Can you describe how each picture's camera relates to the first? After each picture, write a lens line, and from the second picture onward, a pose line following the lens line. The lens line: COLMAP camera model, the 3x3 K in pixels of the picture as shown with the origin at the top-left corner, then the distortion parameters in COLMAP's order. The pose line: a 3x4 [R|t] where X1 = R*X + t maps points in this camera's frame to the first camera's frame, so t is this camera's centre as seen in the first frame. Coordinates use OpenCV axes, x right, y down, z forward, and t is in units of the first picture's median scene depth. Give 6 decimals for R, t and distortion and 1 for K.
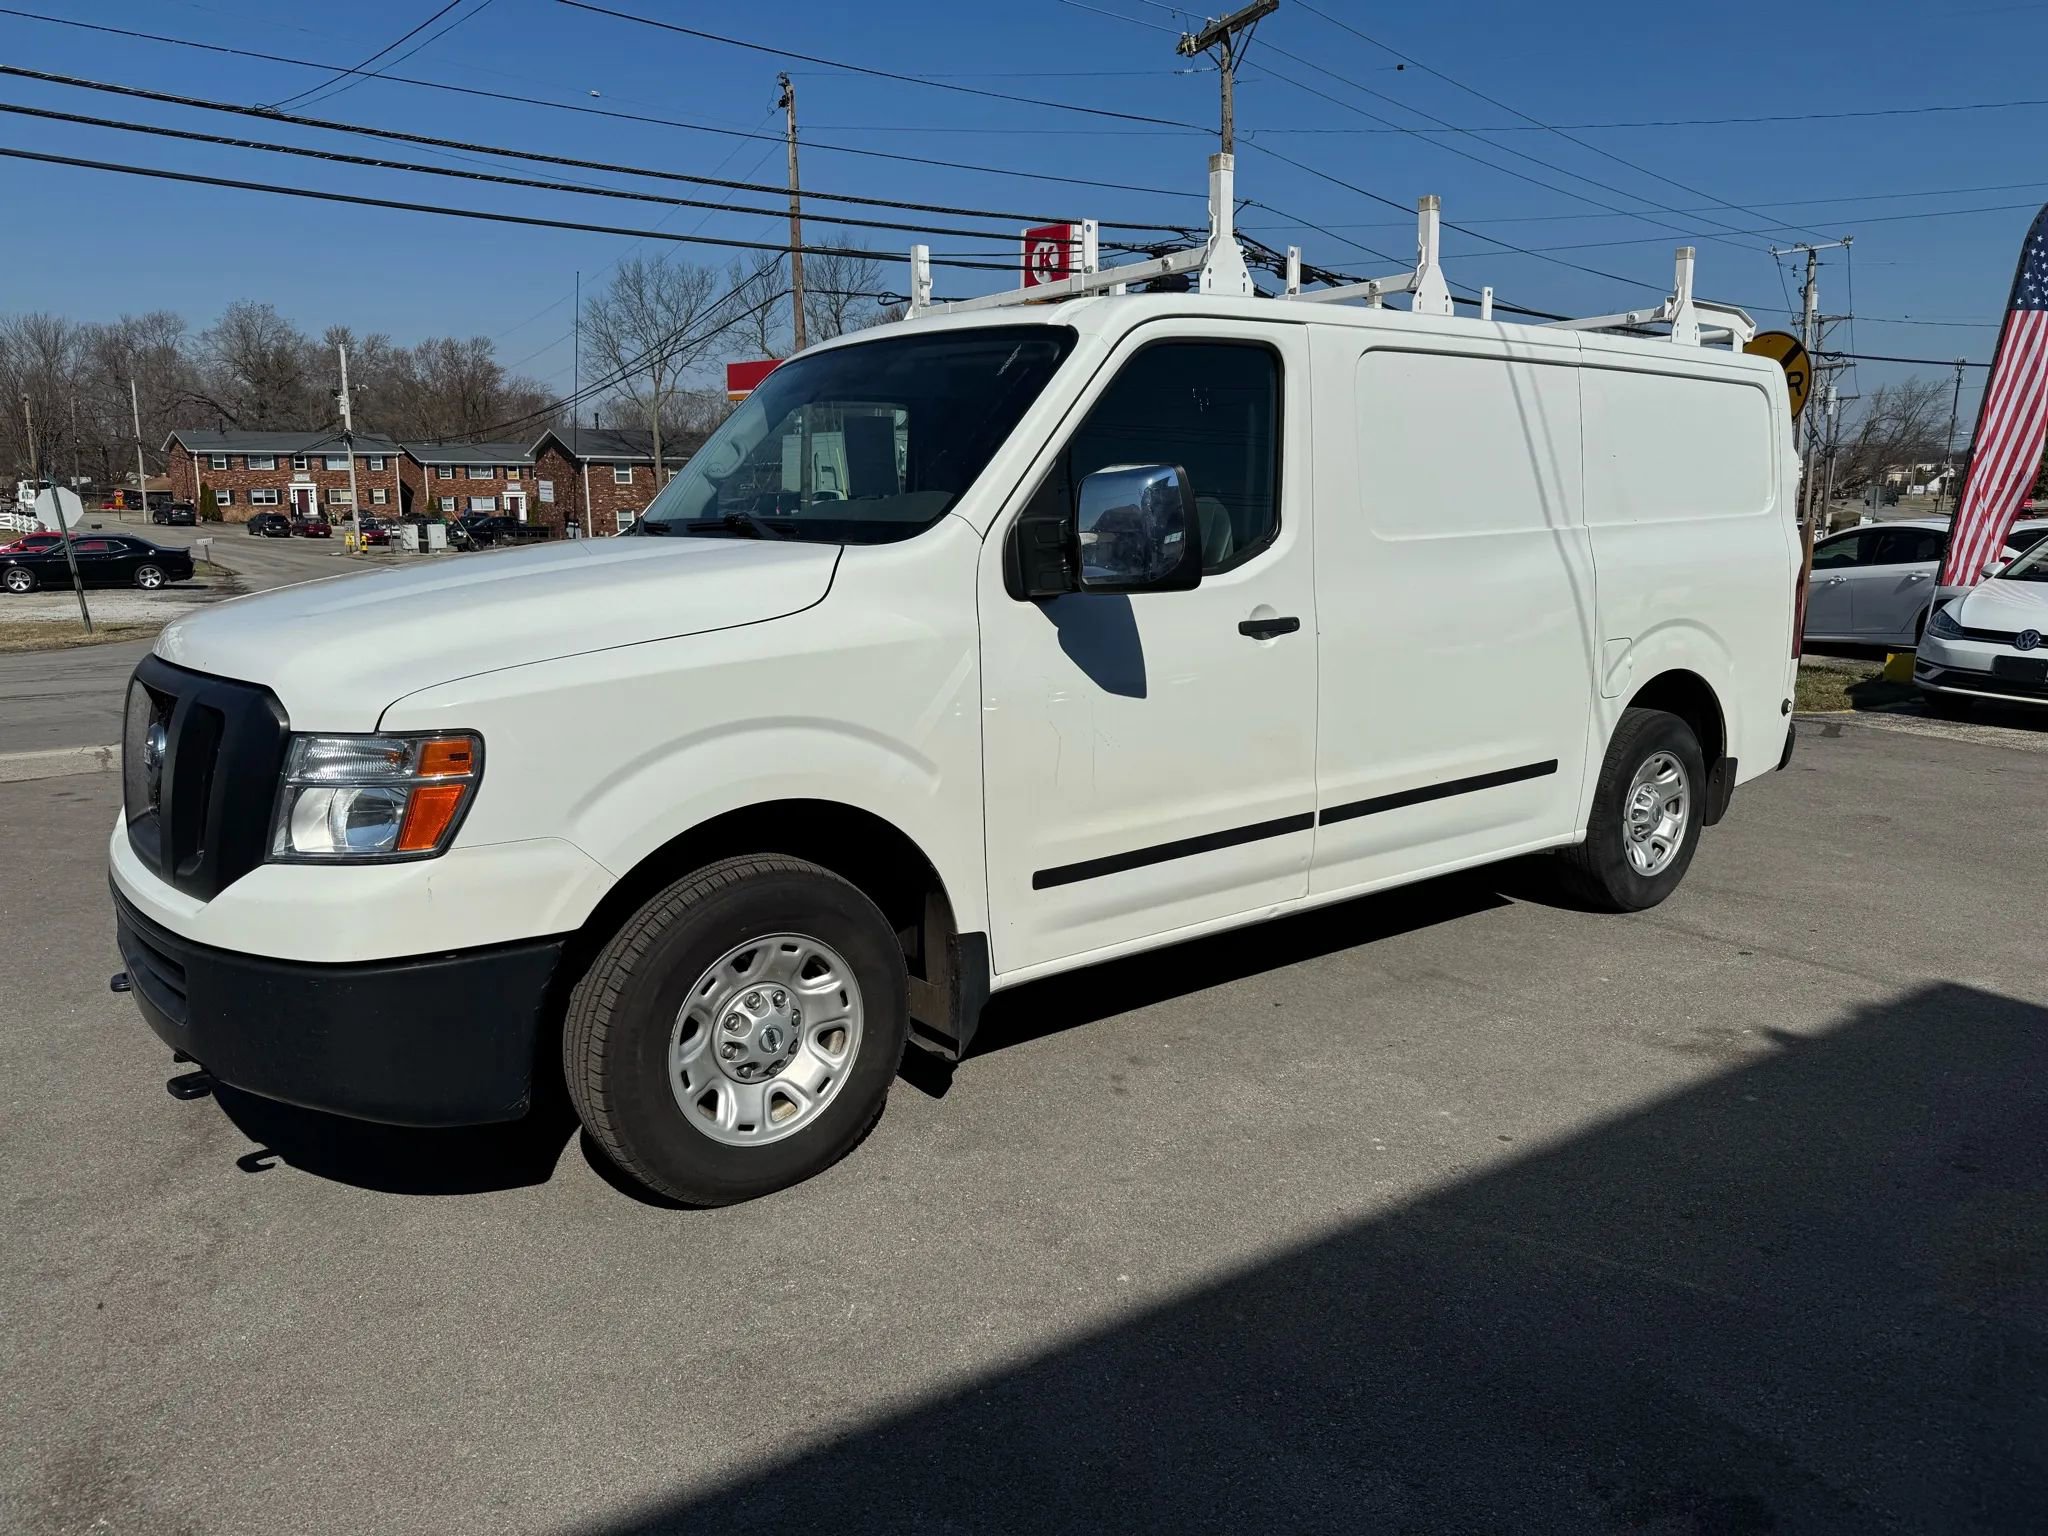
lens RADIAL K [[1446.1, 0, 1020.5], [0, 1446.1, 775.0], [0, 0, 1]] dist [0.023249, -0.030142]
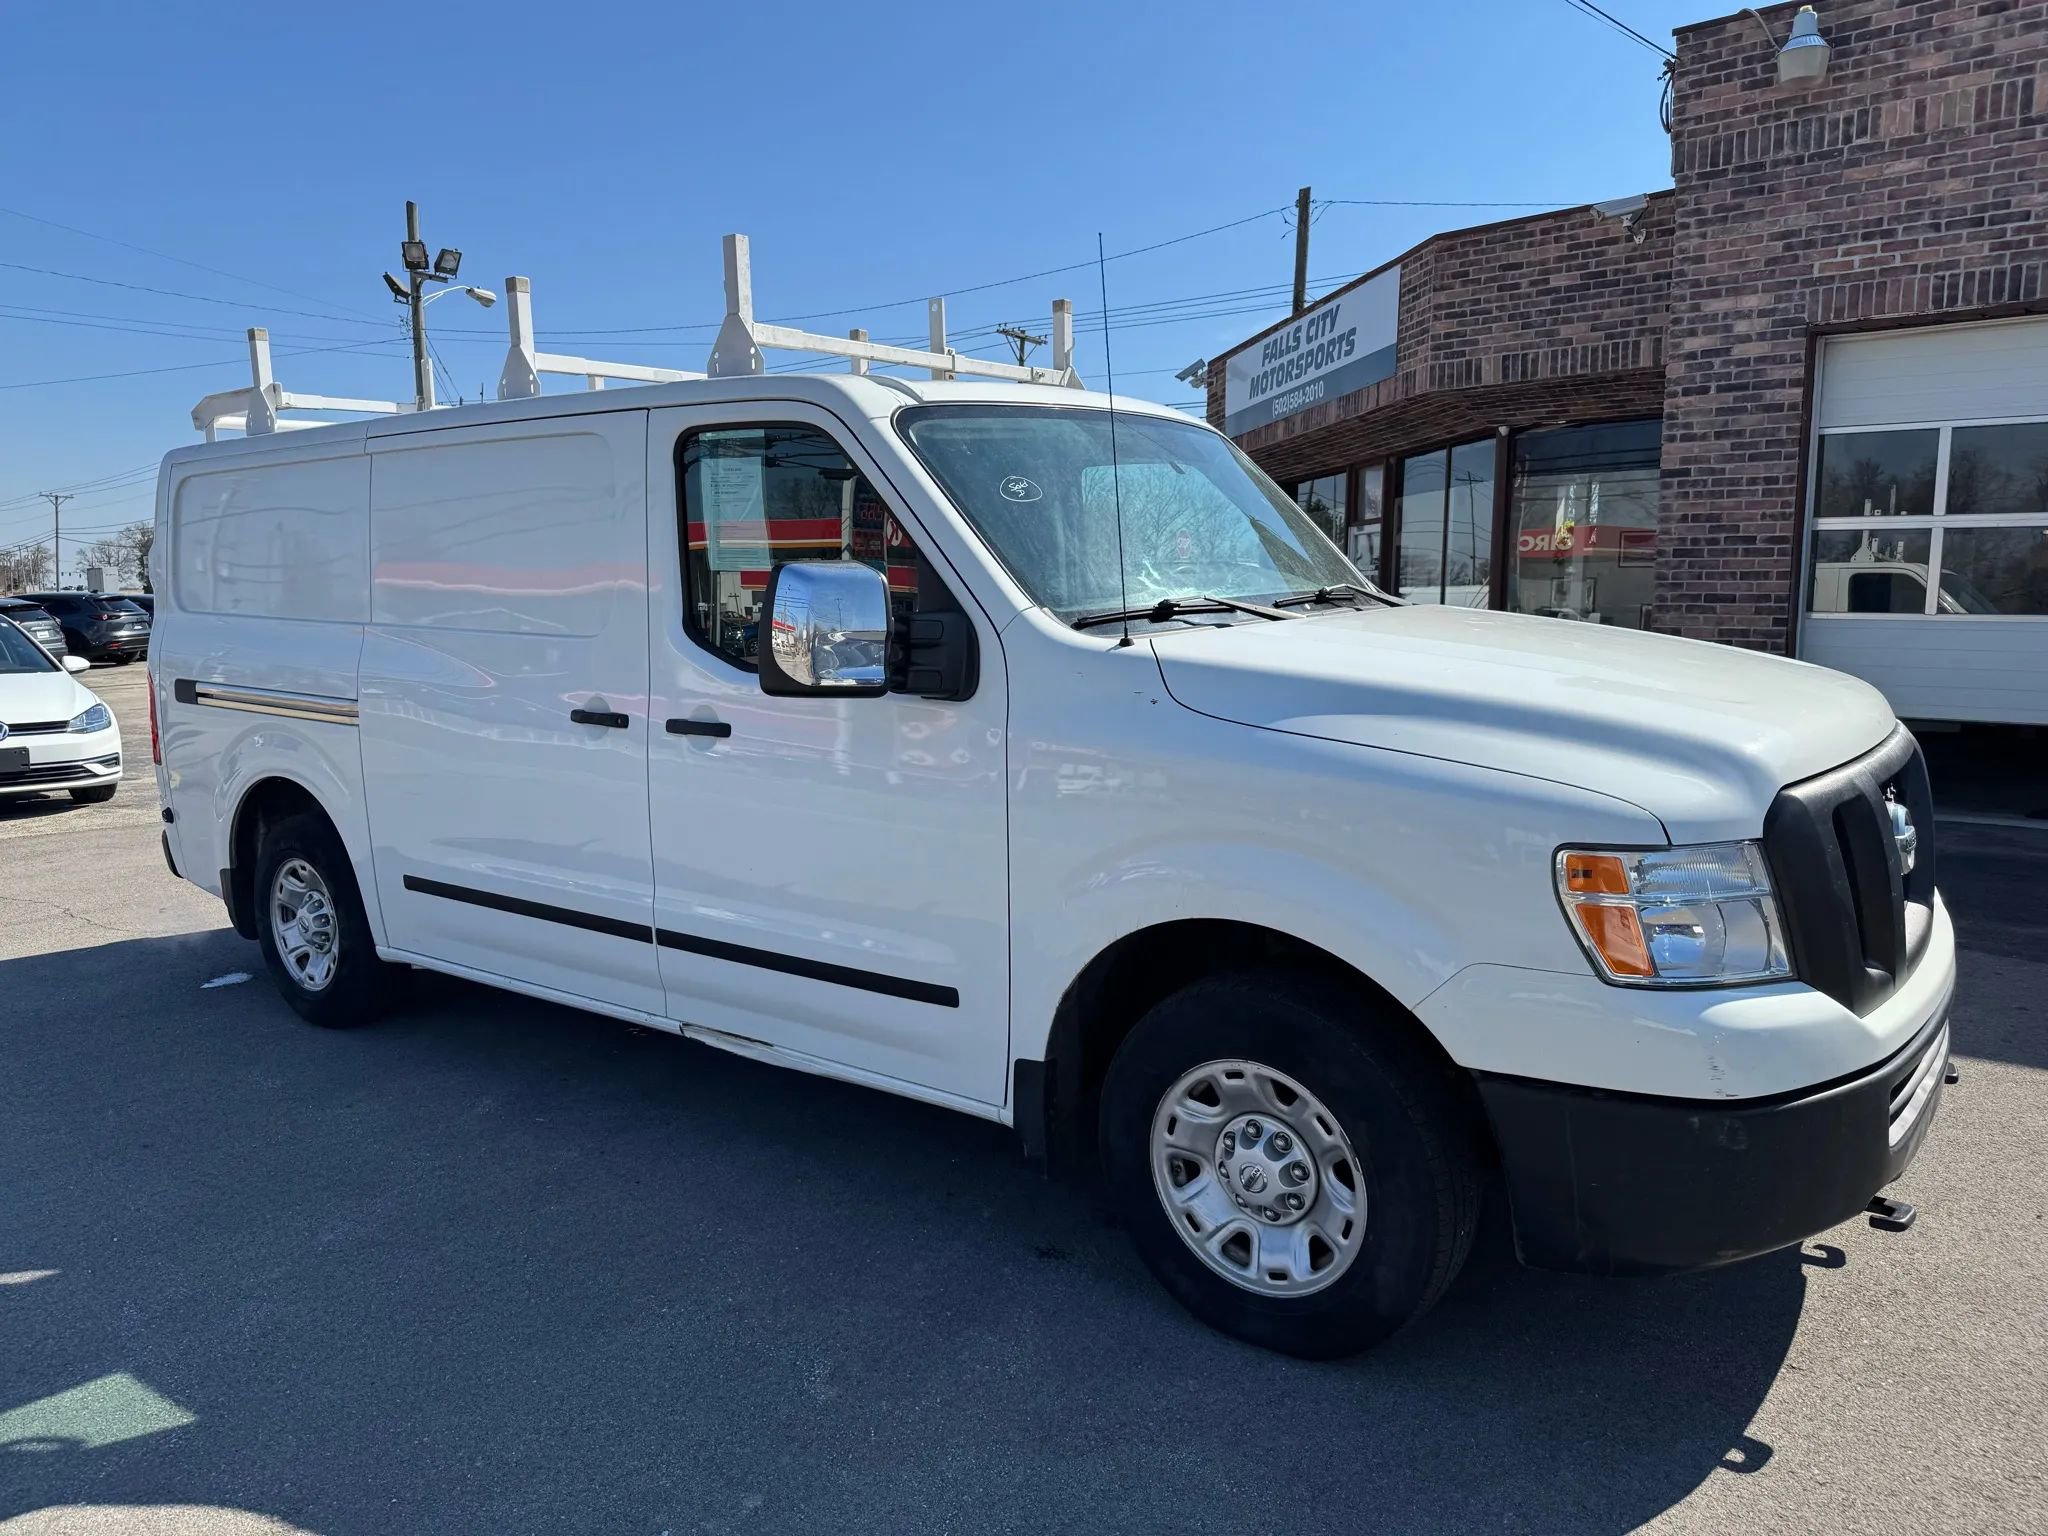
lens RADIAL K [[1446.1, 0, 1016.4], [0, 1446.1, 767.6], [0, 0, 1]] dist [0.023249, -0.030142]
pose [[-0.247423, -0.124348, 0.960895, -0.912613], [0.194785, 0.965100, 0.175047, -0.224902], [-0.949126, 0.230479, -0.214566, 1.175983]]
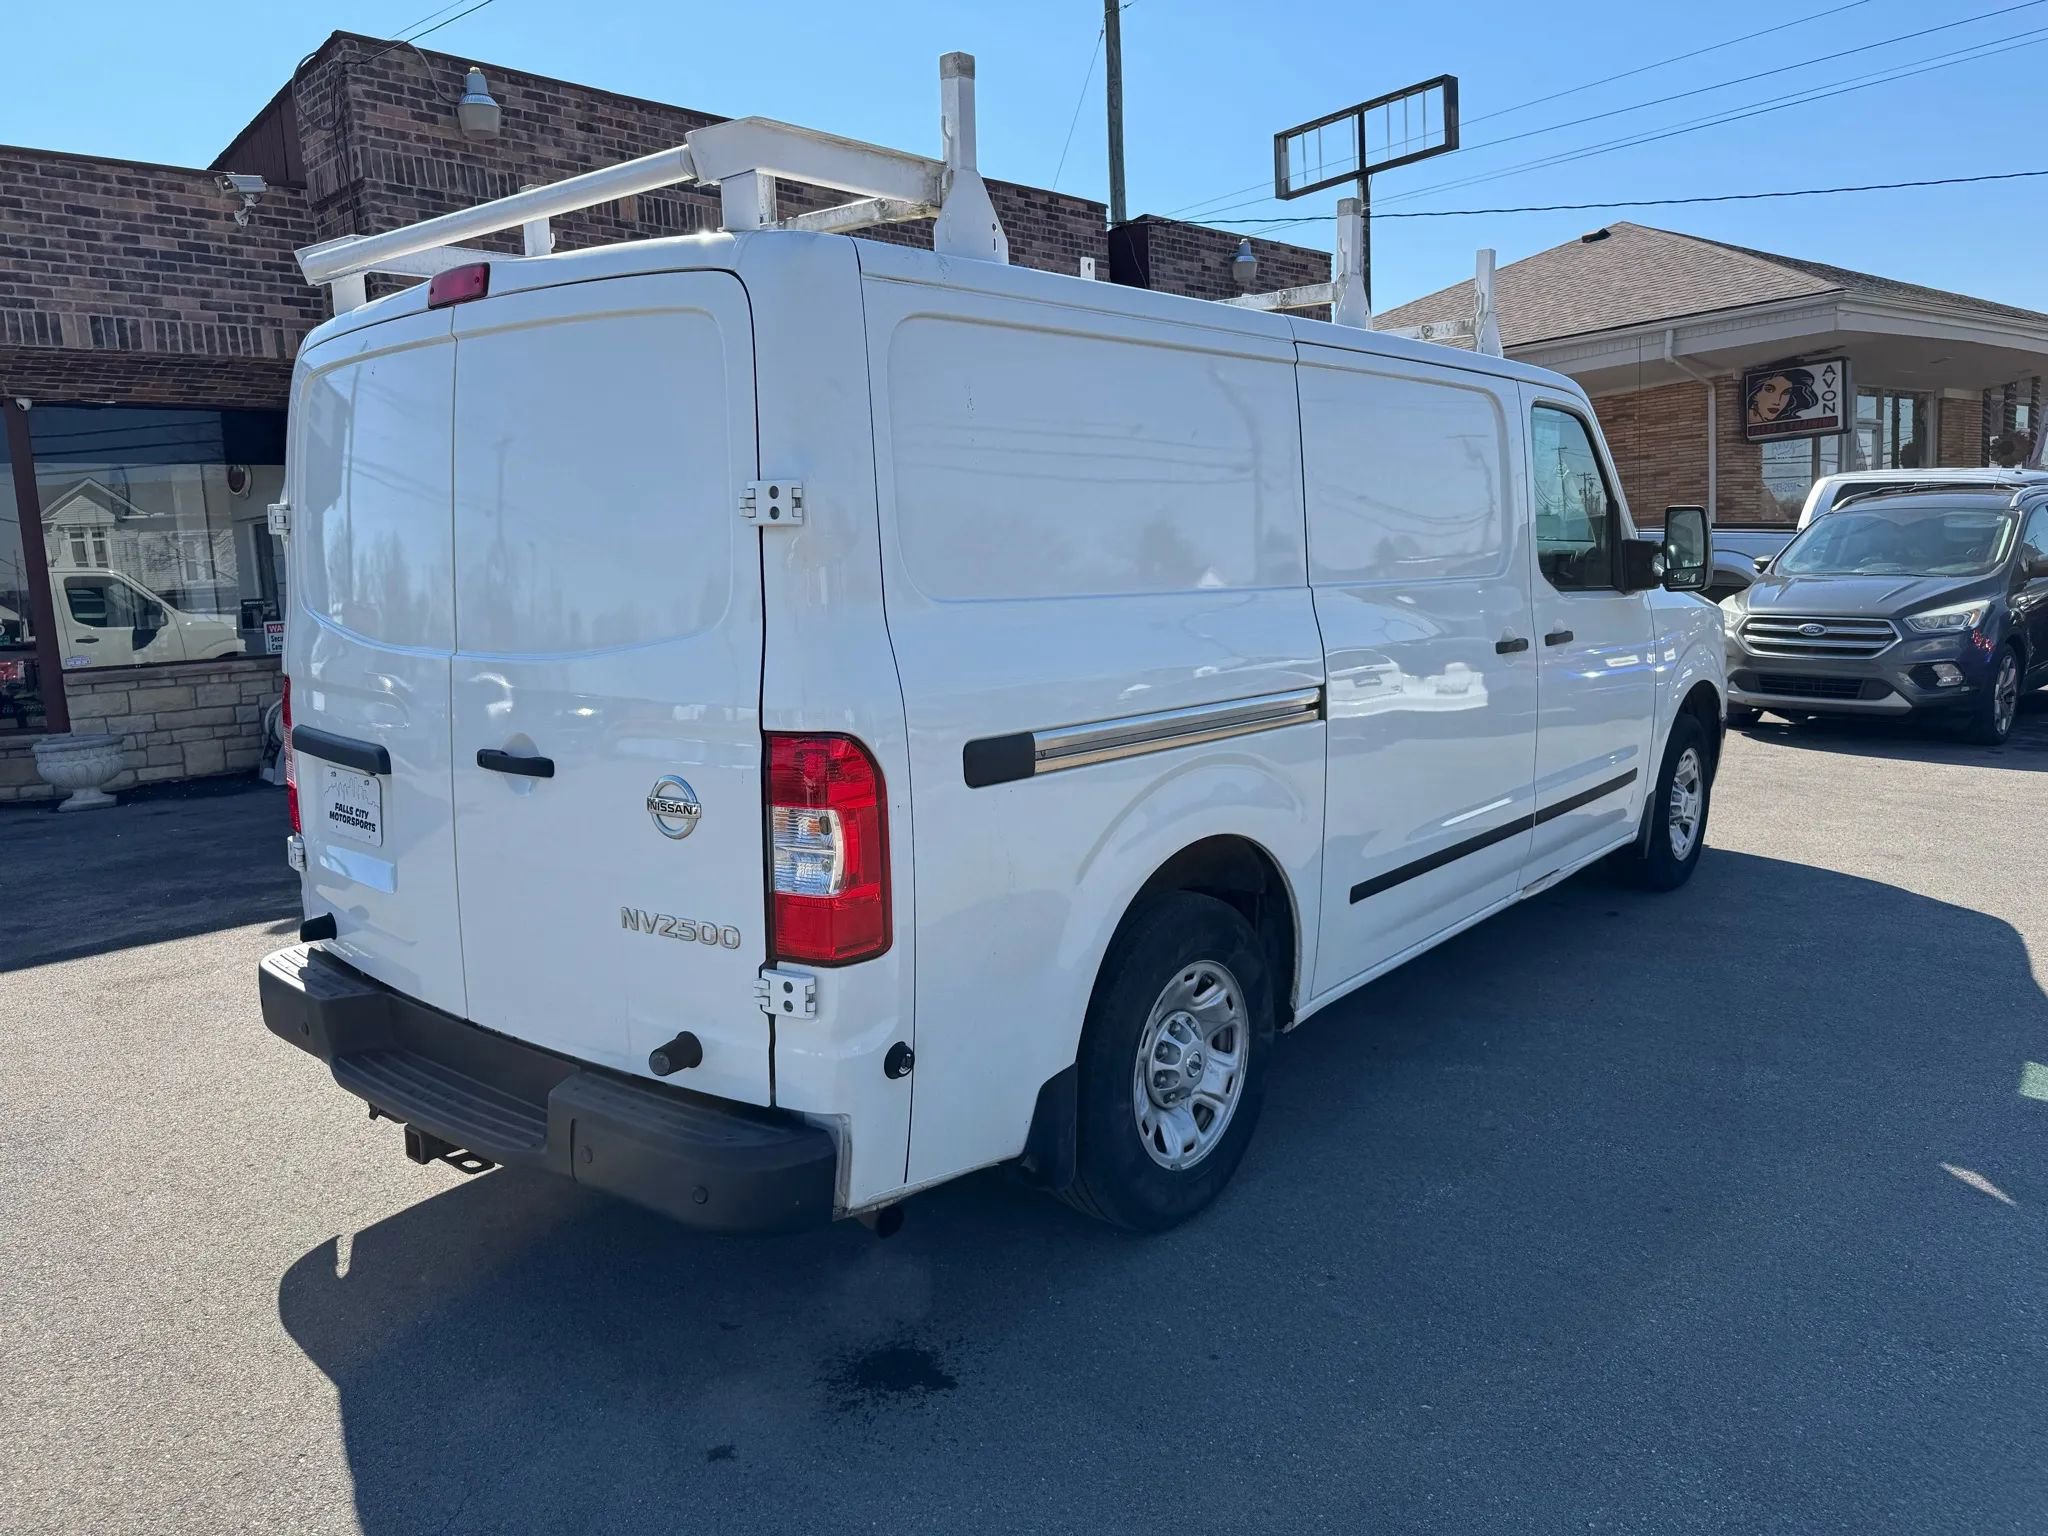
lens RADIAL K [[1446.1, 0, 1024.9], [0, 1446.1, 766.2], [0, 0, 1]] dist [0.023249, -0.030142]
pose [[-0.978563, 0.063607, -0.195881, 0.449921], [-0.005285, 0.943043, 0.332630, -0.392788], [0.205882, 0.326534, -0.922490, 2.053161]]
